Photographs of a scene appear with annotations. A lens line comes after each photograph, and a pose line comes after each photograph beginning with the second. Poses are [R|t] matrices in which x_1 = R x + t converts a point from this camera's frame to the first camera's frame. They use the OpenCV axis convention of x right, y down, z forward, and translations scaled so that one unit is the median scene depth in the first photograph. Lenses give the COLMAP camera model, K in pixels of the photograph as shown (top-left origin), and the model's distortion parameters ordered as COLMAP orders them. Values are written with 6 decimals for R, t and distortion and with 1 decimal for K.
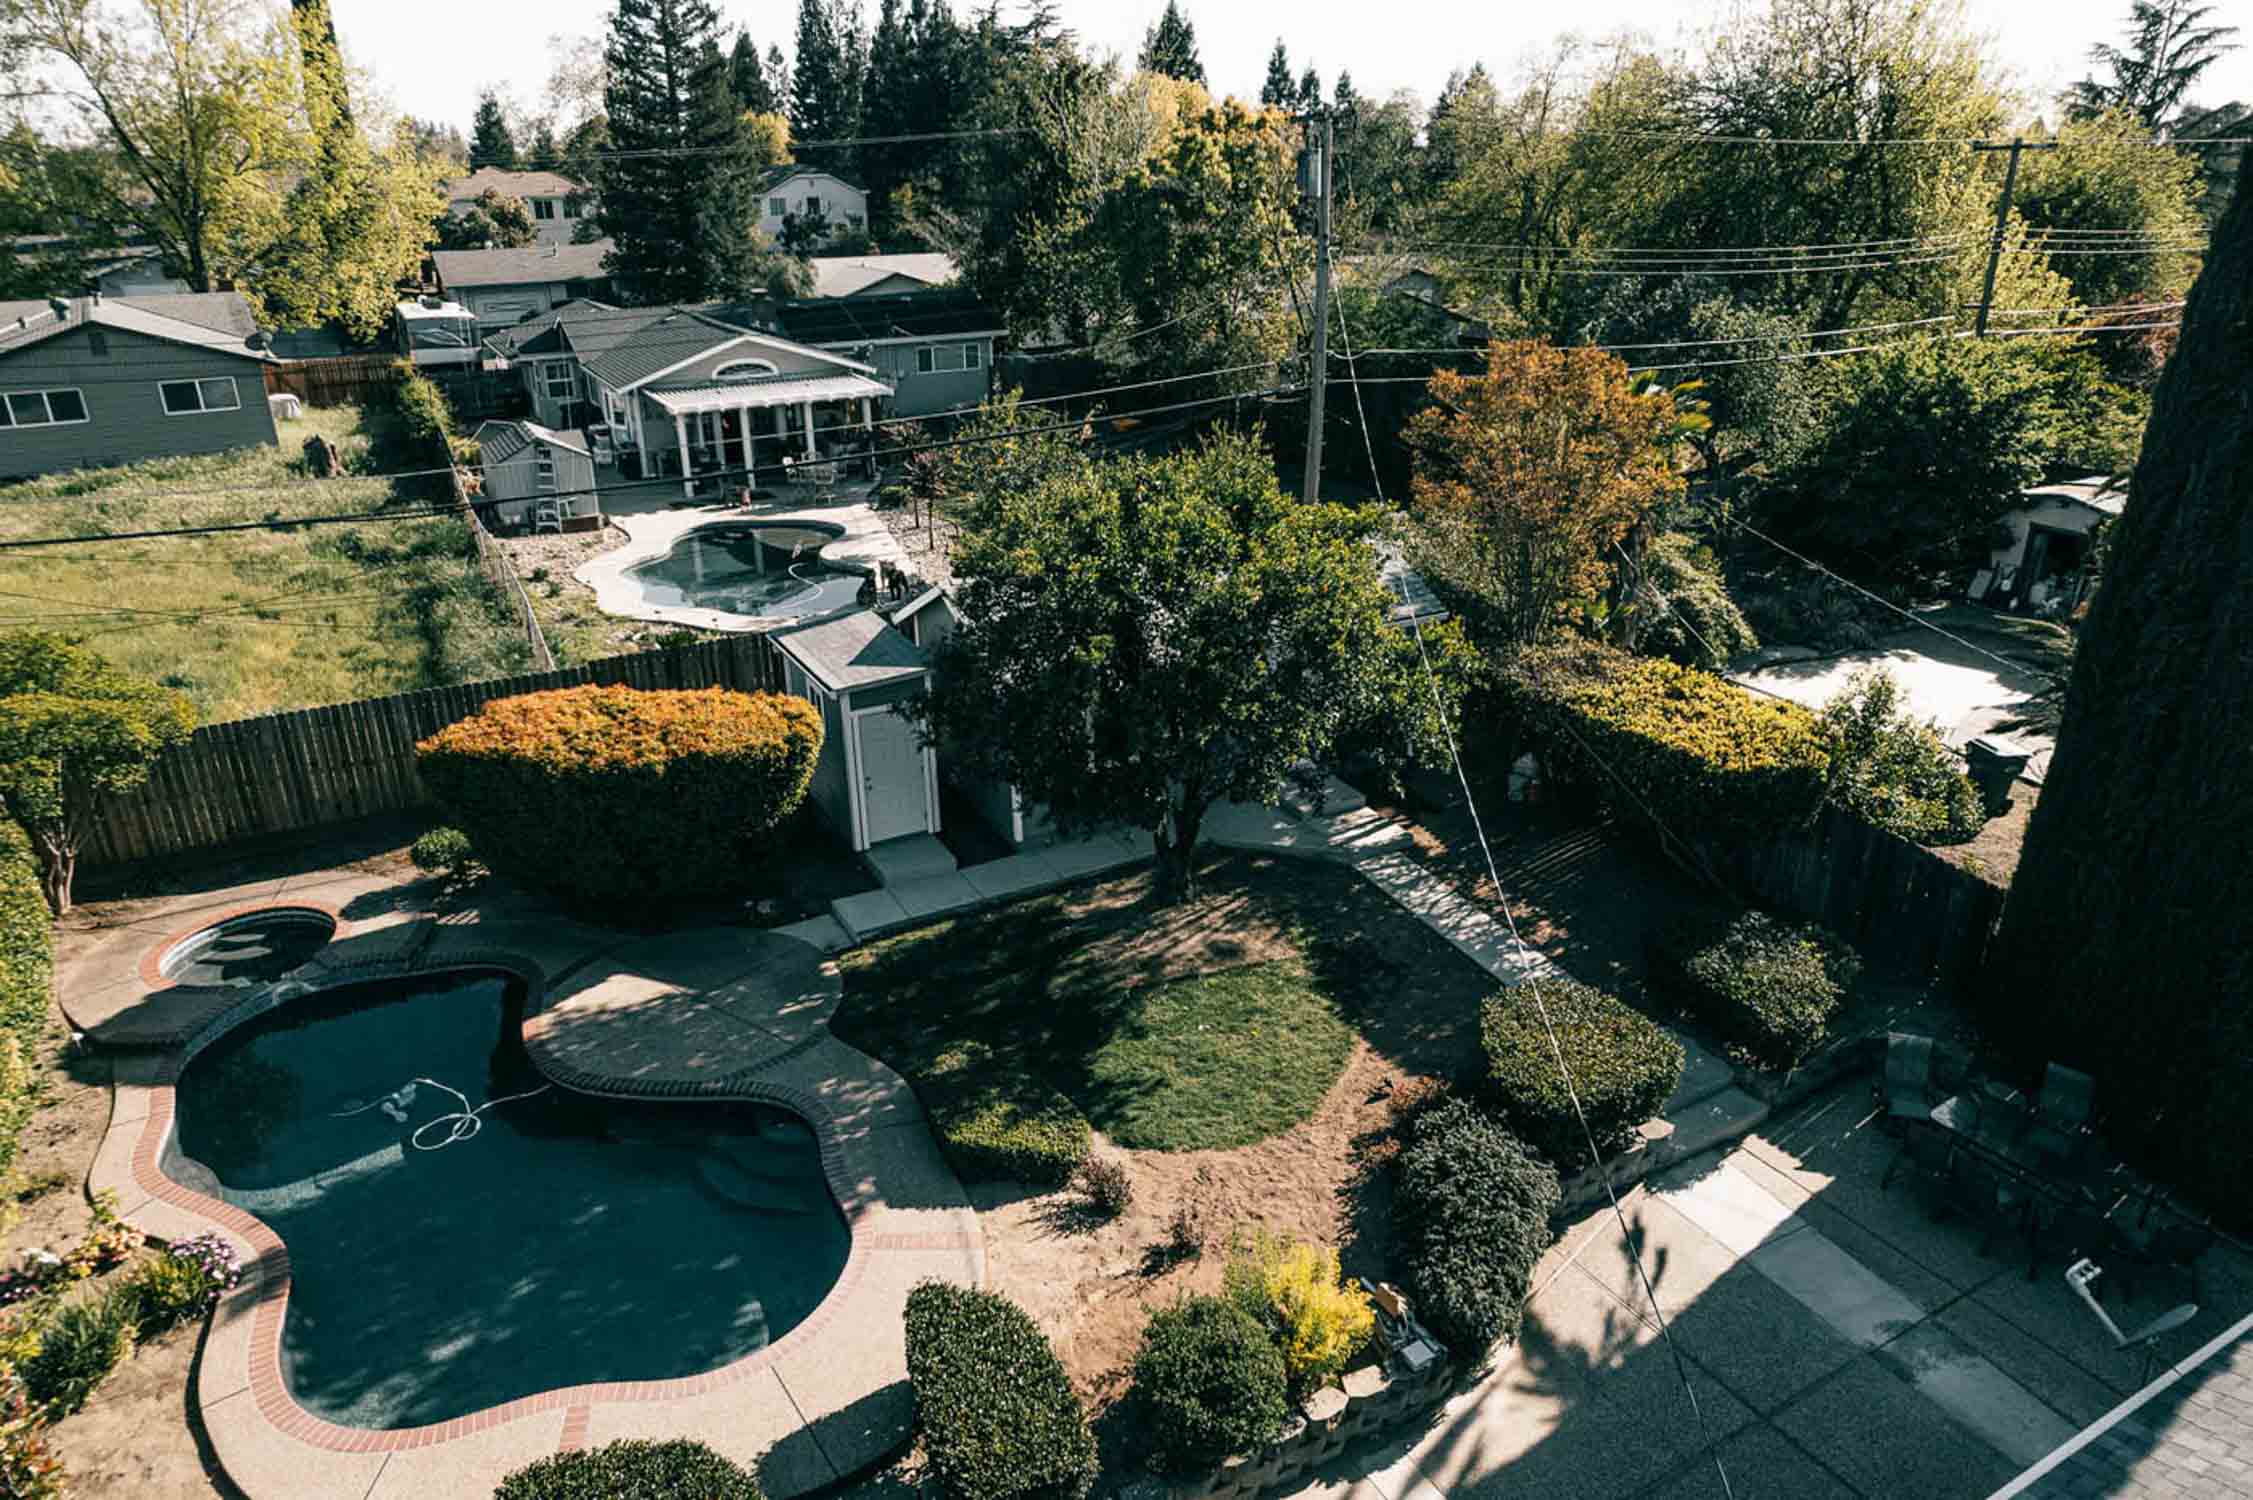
lens RADIAL K [[1440.4, 0, 1121.7], [0, 1440.4, 749.0], [0, 0, 1]] dist [-0.071884, 0.061839]
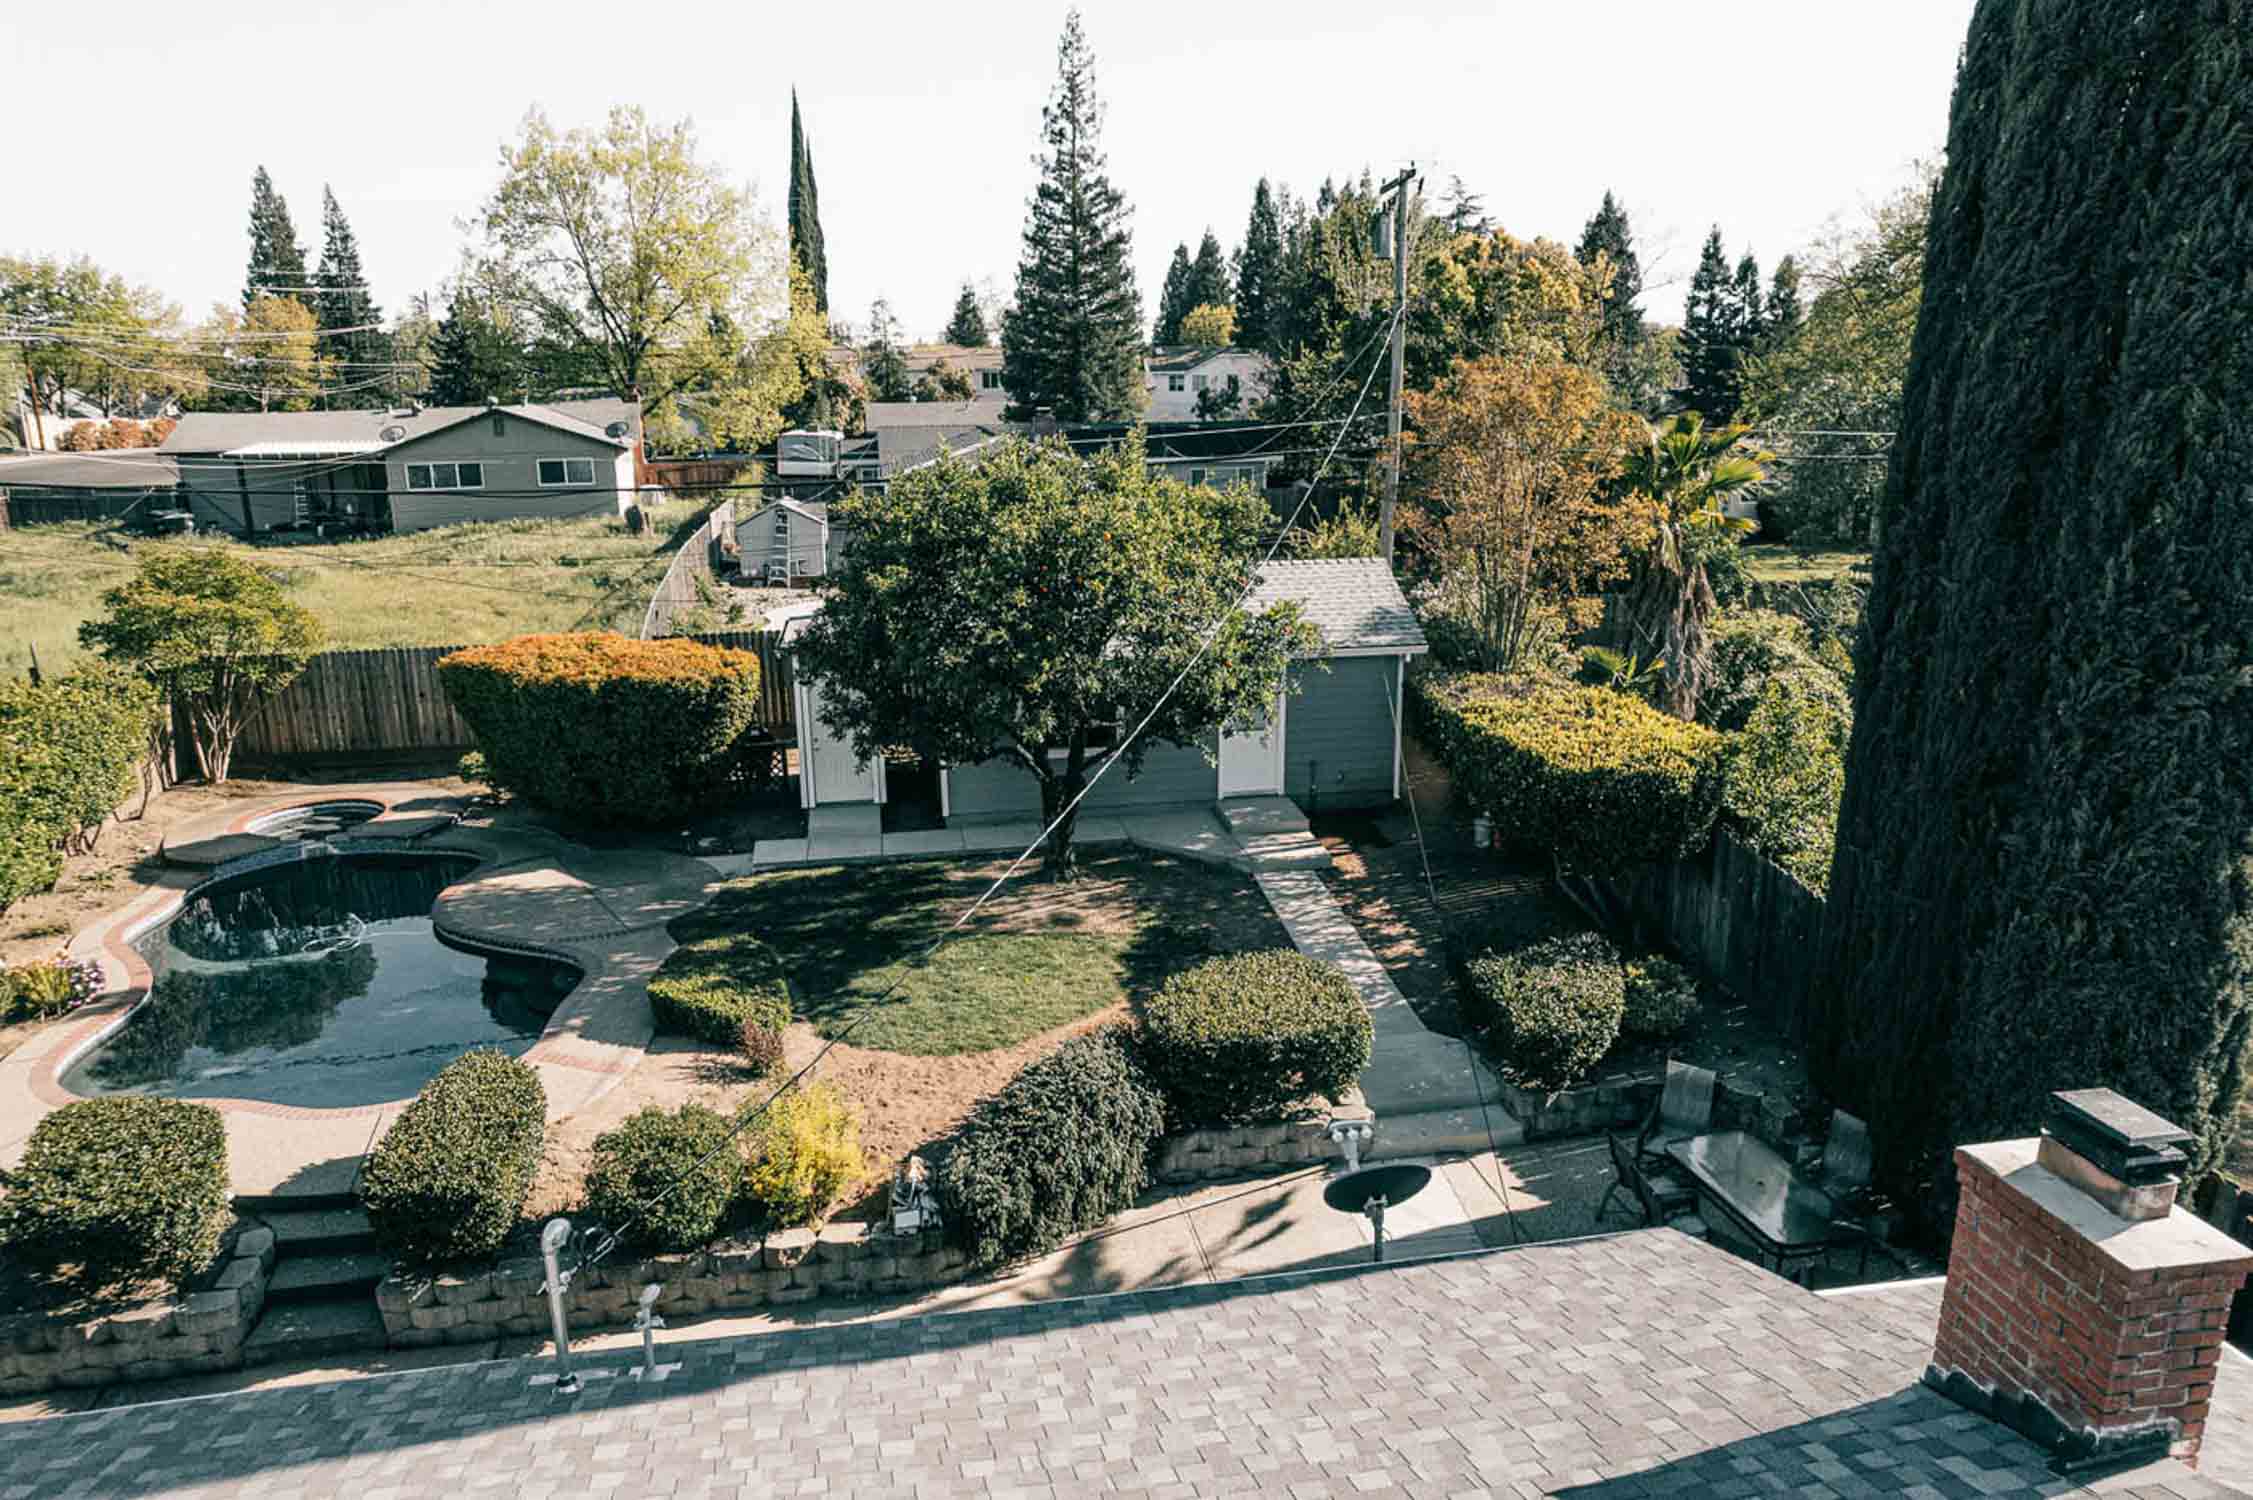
lens RADIAL K [[1440.4, 0, 1121.9], [0, 1440.4, 759.4], [0, 0, 1]] dist [-0.071884, 0.061839]
pose [[0.945918, 0.085988, -0.312802, 0.397994], [-0.125226, 0.986281, -0.107559, 0.127409], [0.299262, 0.140913, 0.943708, 0.047581]]
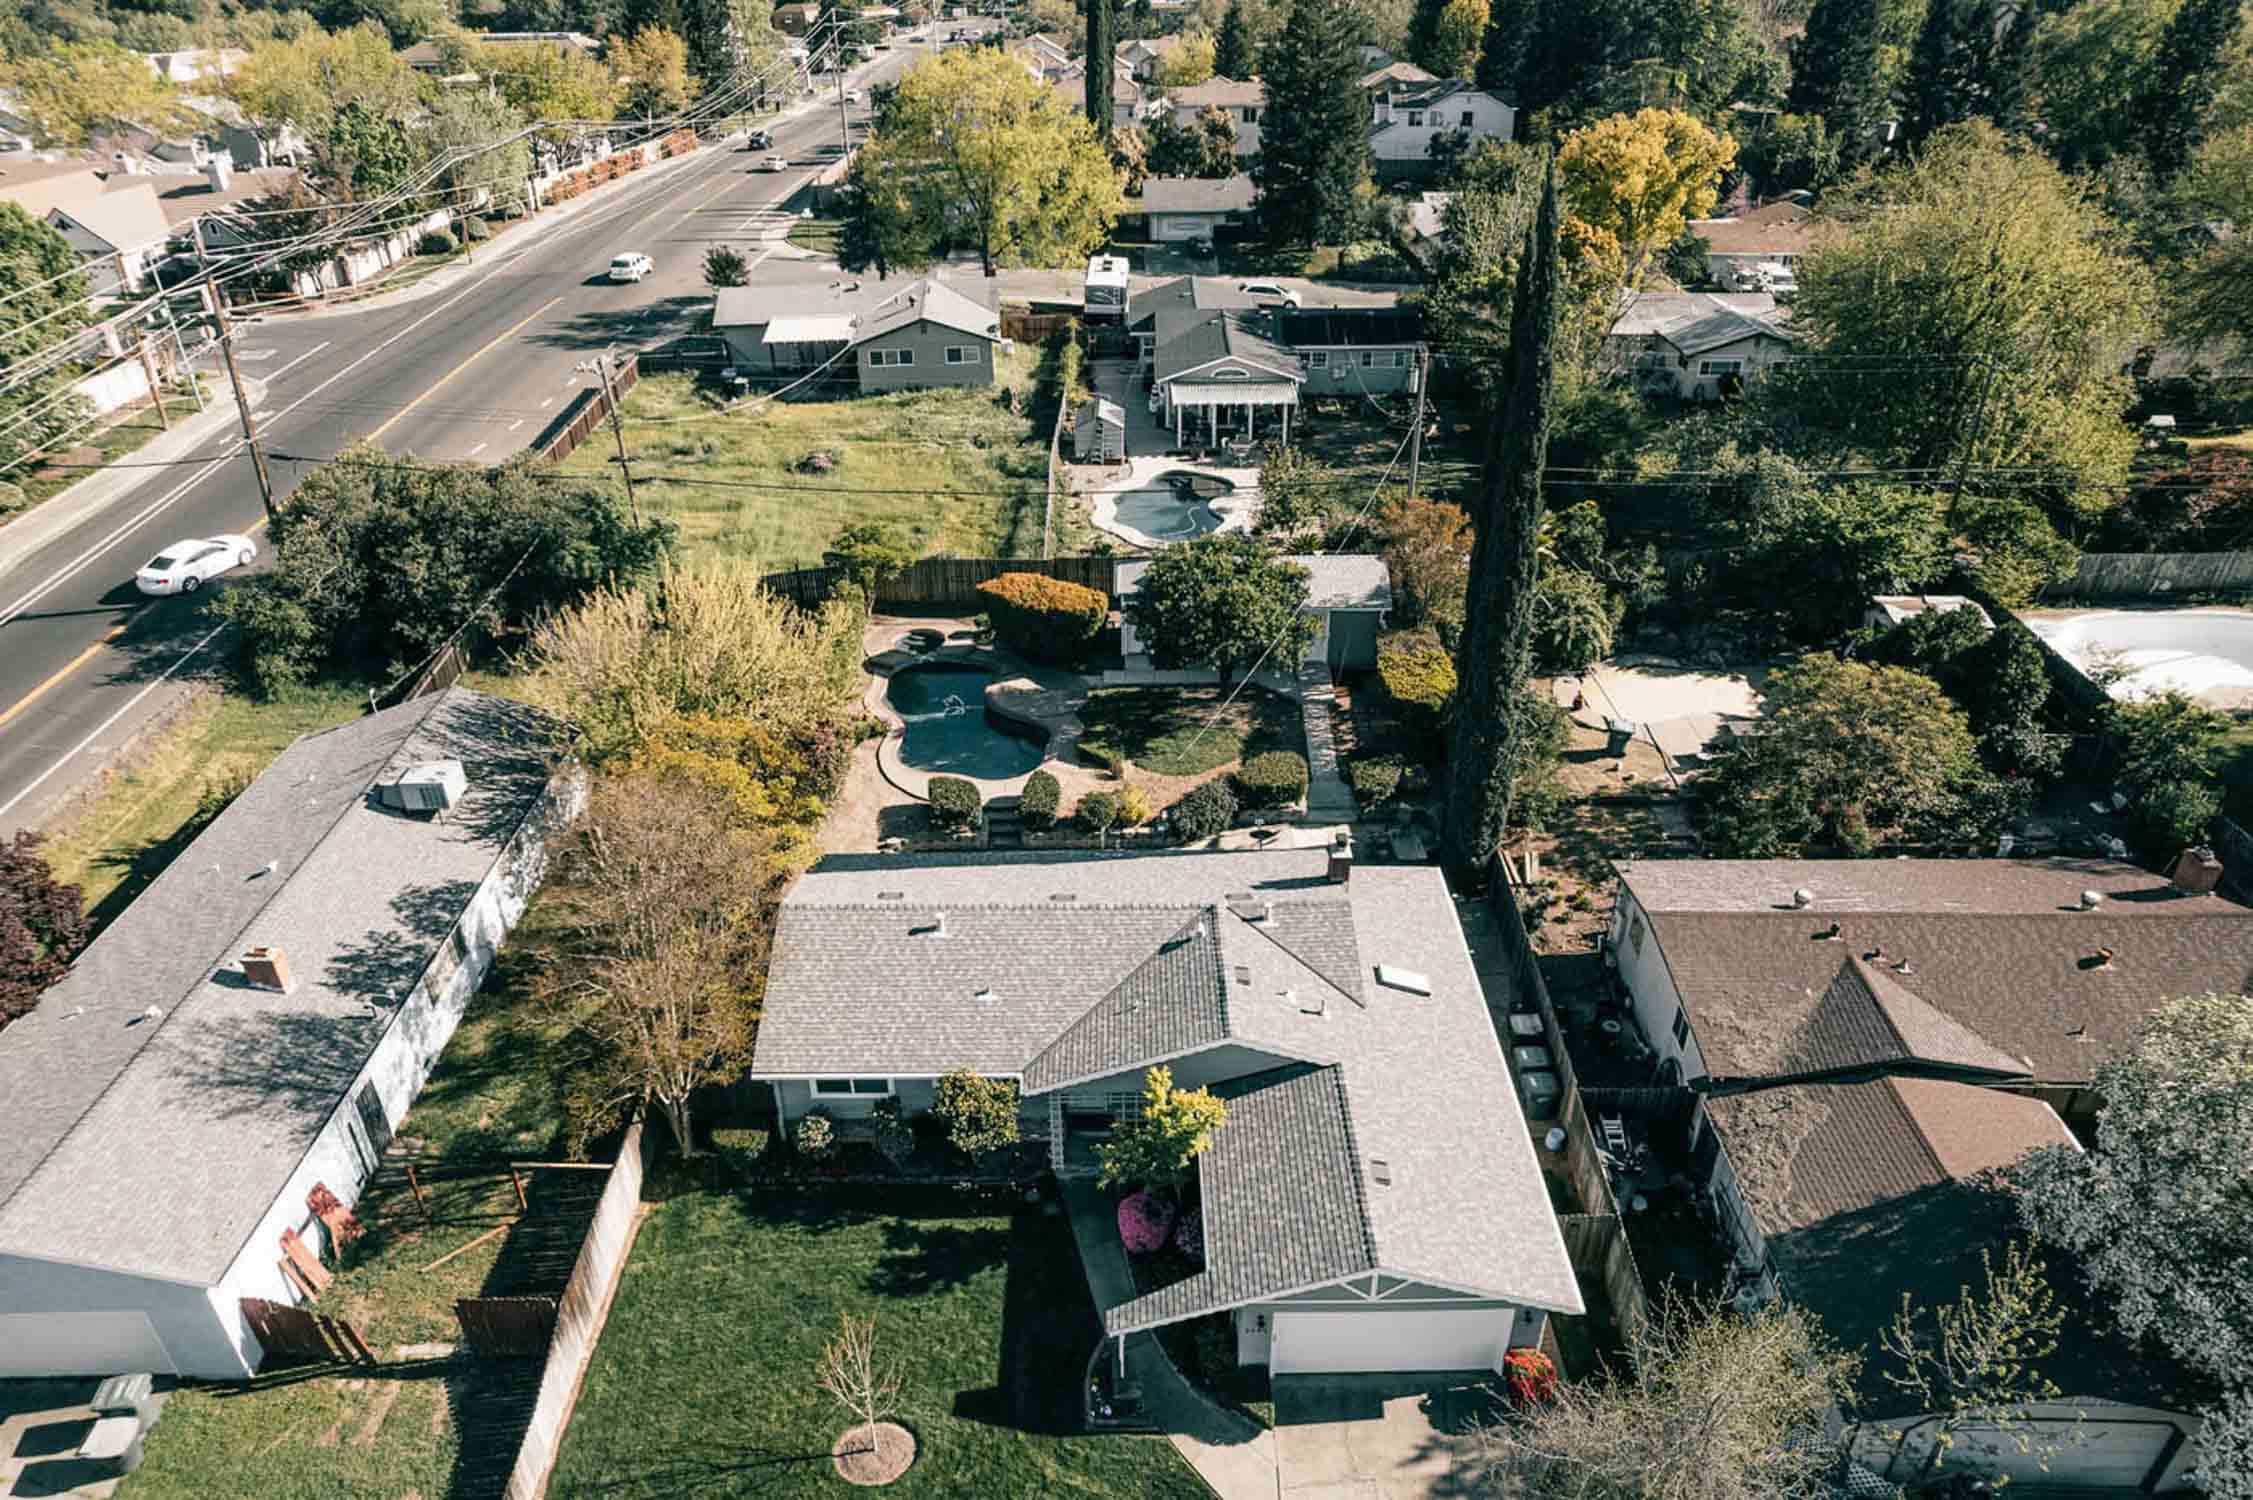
lens RADIAL K [[1440.4, 0, 1120.3], [0, 1440.4, 750.9], [0, 0, 1]] dist [-0.071884, 0.061839]
pose [[0.872750, 0.245923, -0.421699, 0.995297], [-0.182768, 0.965620, 0.184863, -0.251614], [0.452663, -0.084266, 0.887691, -1.382863]]
